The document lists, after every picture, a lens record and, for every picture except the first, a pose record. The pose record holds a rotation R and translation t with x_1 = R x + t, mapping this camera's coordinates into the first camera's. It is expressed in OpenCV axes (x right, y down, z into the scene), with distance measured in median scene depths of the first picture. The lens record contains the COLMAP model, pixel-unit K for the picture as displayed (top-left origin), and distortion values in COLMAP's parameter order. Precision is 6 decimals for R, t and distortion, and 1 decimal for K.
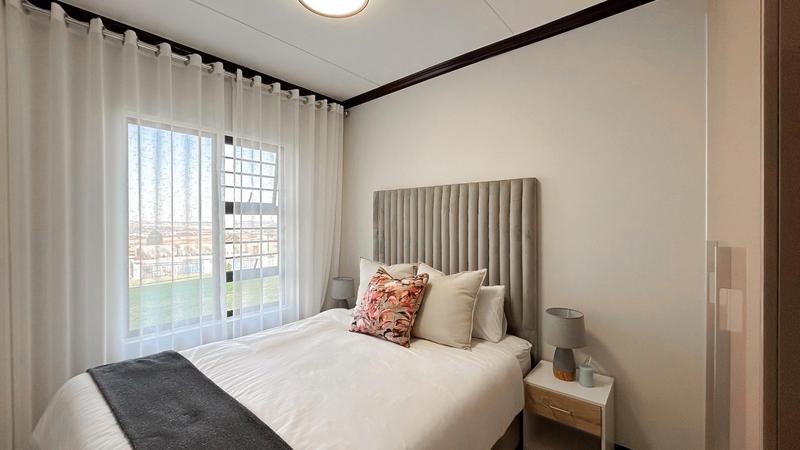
lens RADIAL K [[322.1, 0, 398.9], [0, 322.1, 224.4], [0, 0, 1]] dist [0.000397, 0.000005]
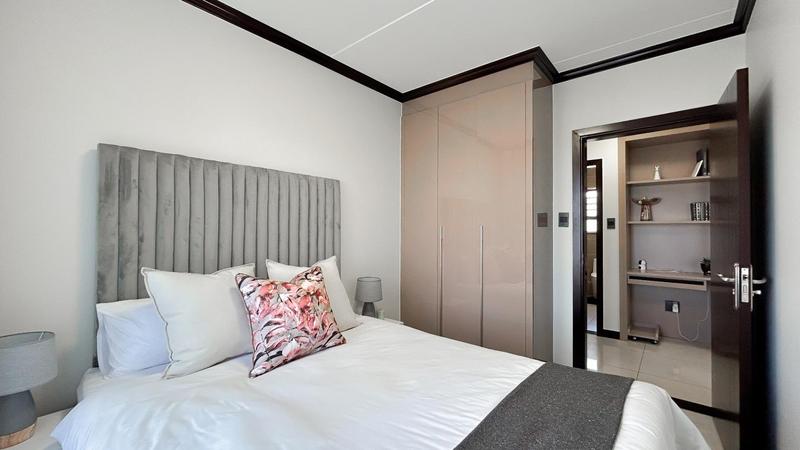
lens RADIAL K [[322.1, 0, 398.9], [0, 322.1, 224.4], [0, 0, 1]] dist [0.000397, 0.000005]
pose [[0.012860, 0.014681, 0.999810, -0.861876], [-0.000689, 0.999892, -0.014673, 0.047892], [-0.999917, -0.000500, 0.012869, 0.786650]]
